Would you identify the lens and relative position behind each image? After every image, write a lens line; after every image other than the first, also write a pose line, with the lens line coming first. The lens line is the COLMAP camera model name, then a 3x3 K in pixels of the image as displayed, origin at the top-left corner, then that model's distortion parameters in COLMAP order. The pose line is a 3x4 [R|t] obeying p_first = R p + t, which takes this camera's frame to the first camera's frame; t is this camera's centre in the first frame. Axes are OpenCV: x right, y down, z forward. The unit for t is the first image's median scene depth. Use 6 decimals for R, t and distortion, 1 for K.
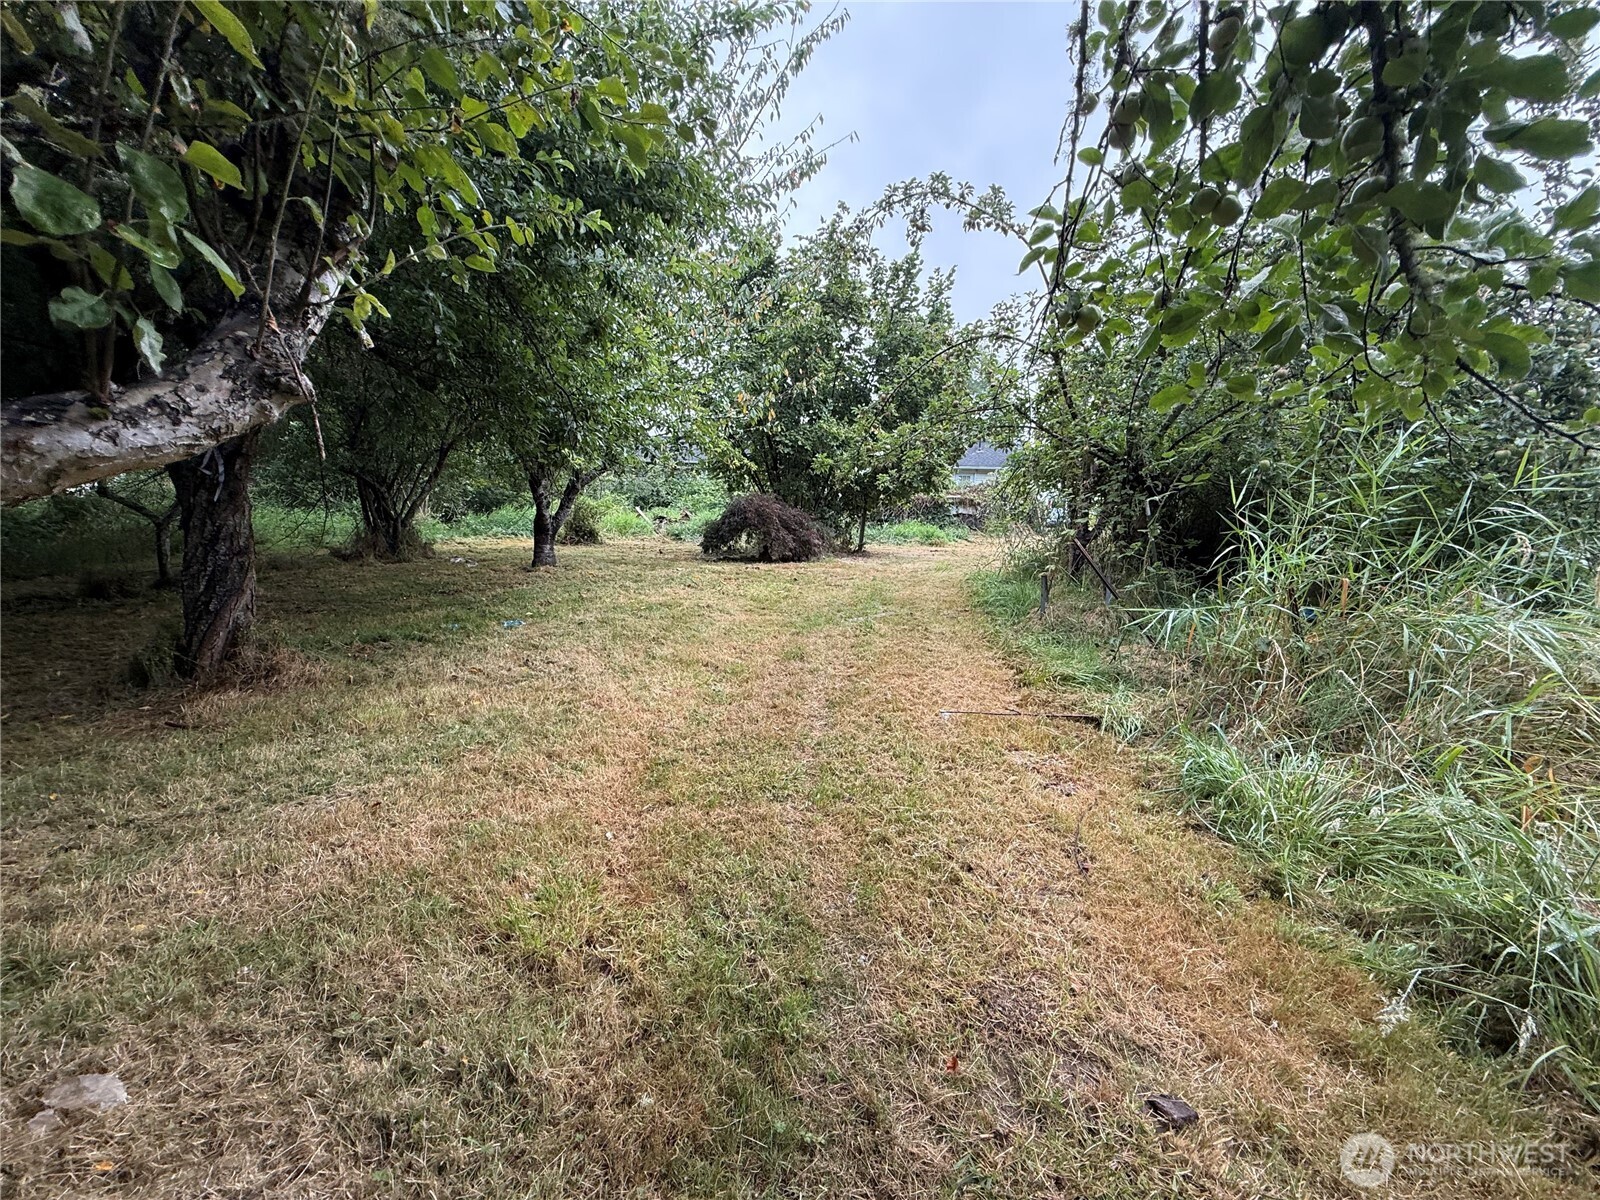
lens RADIAL K [[645.1, 0, 800.0], [0, 645.1, 600.0], [0, 0, 1]] dist [0.001792, 0.000060]
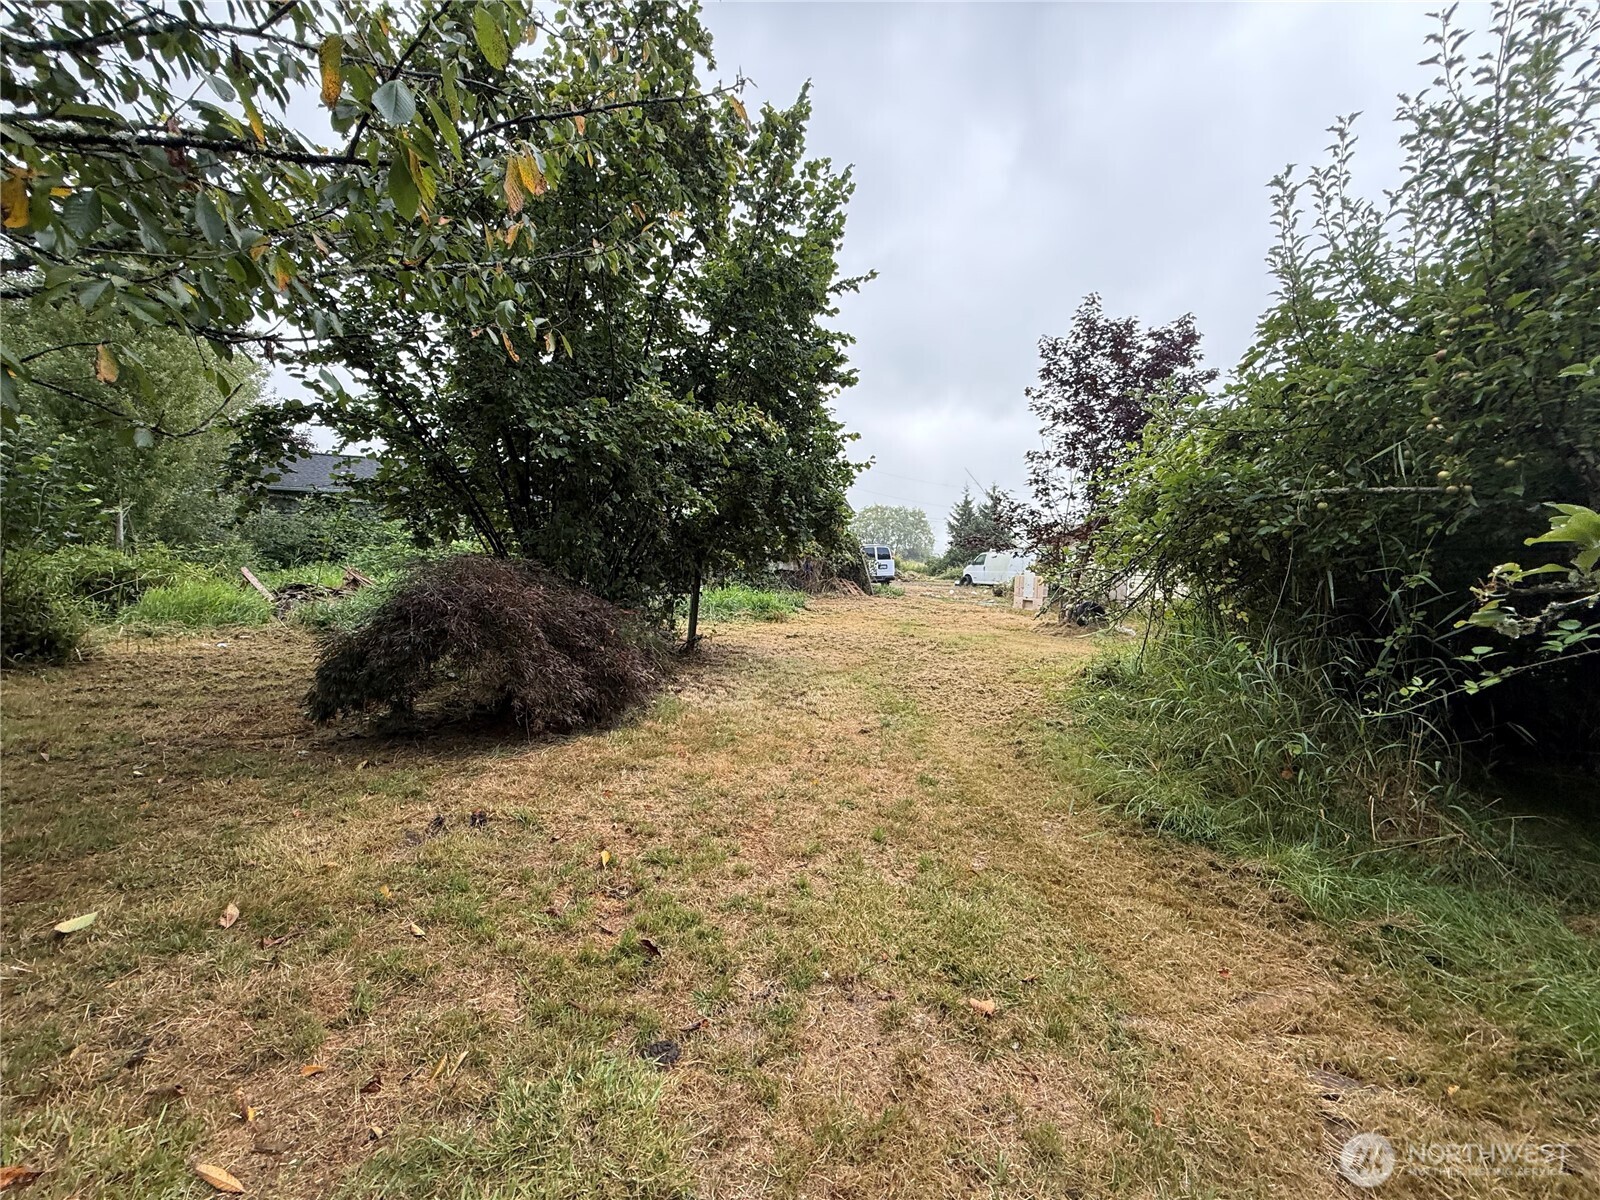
lens RADIAL K [[645.1, 0, 800.0], [0, 645.1, 600.0], [0, 0, 1]] dist [0.001792, 0.000060]
pose [[0.931296, -0.025254, 0.363388, -0.024926], [0.050198, 0.996974, -0.059362, -0.094089], [-0.360789, 0.073525, 0.929745, 0.502944]]
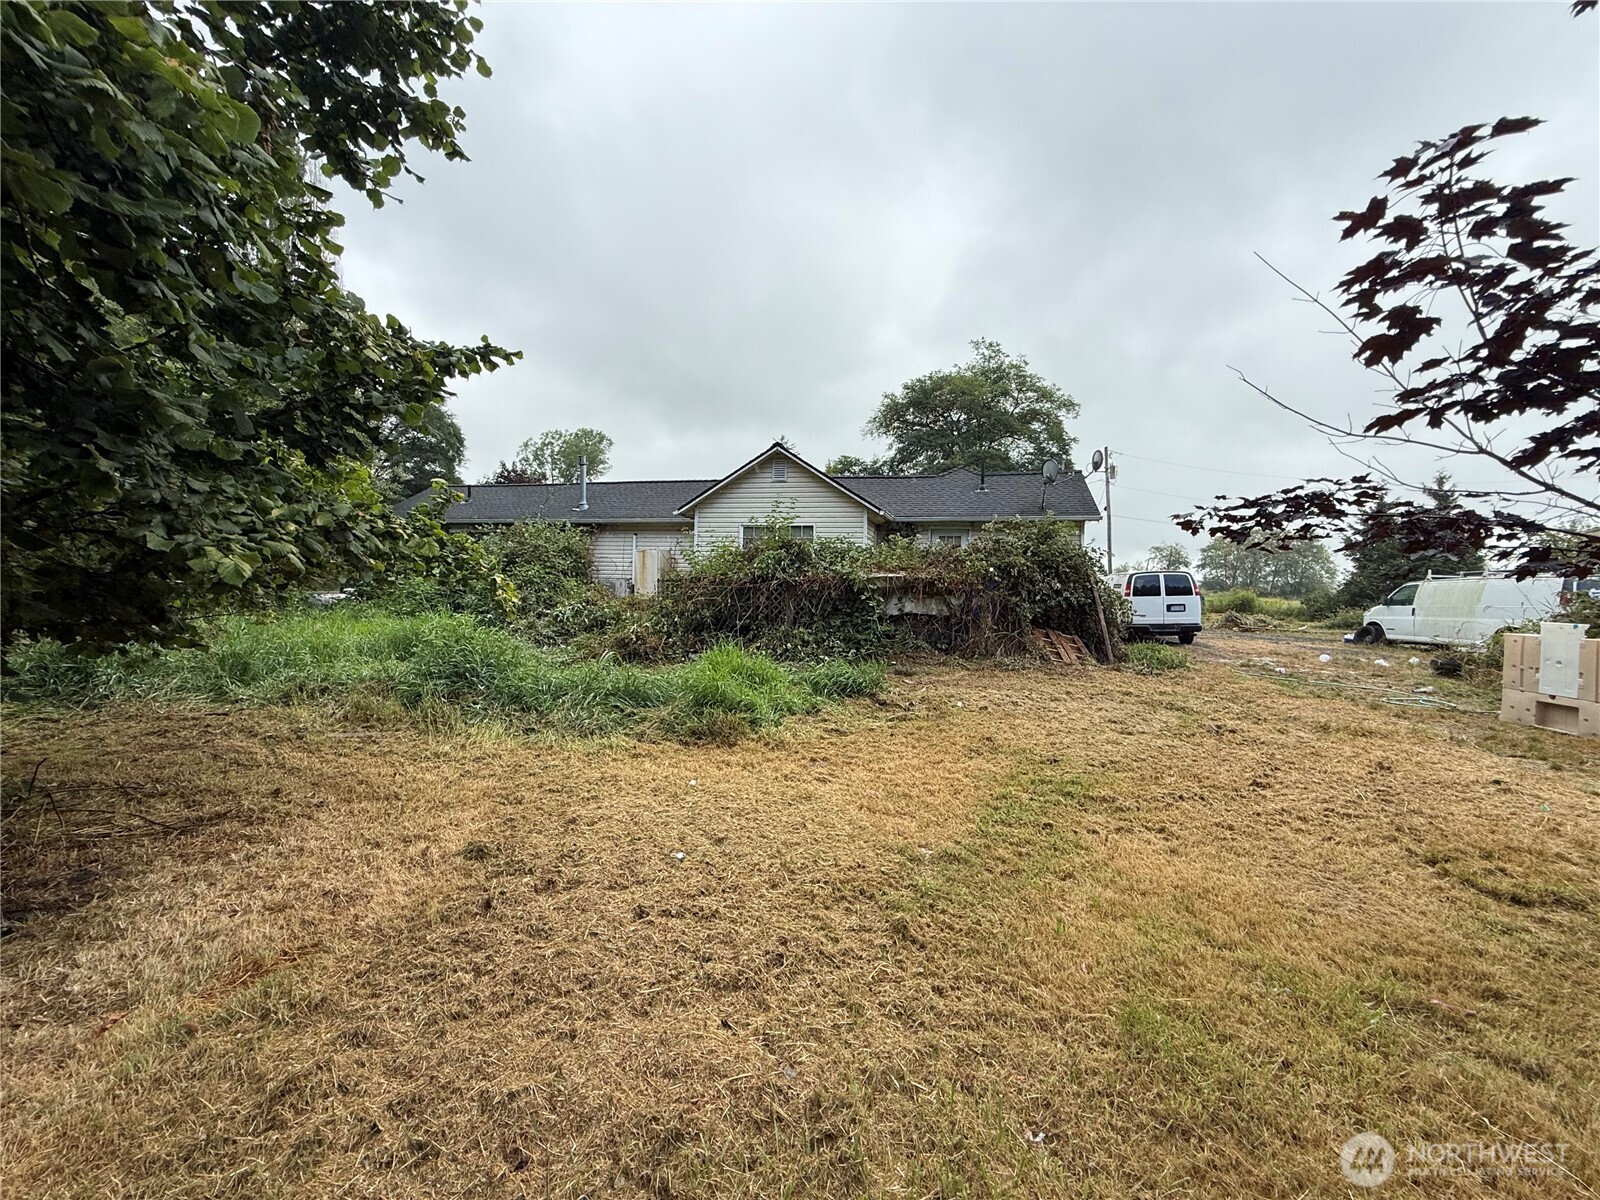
lens RADIAL K [[645.1, 0, 800.0], [0, 645.1, 600.0], [0, 0, 1]] dist [0.001792, 0.000060]
pose [[0.992521, -0.003900, -0.122009, 0.426667], [-0.011839, 0.991703, -0.128005, -0.162558], [0.121496, 0.128492, 0.984240, 1.056792]]
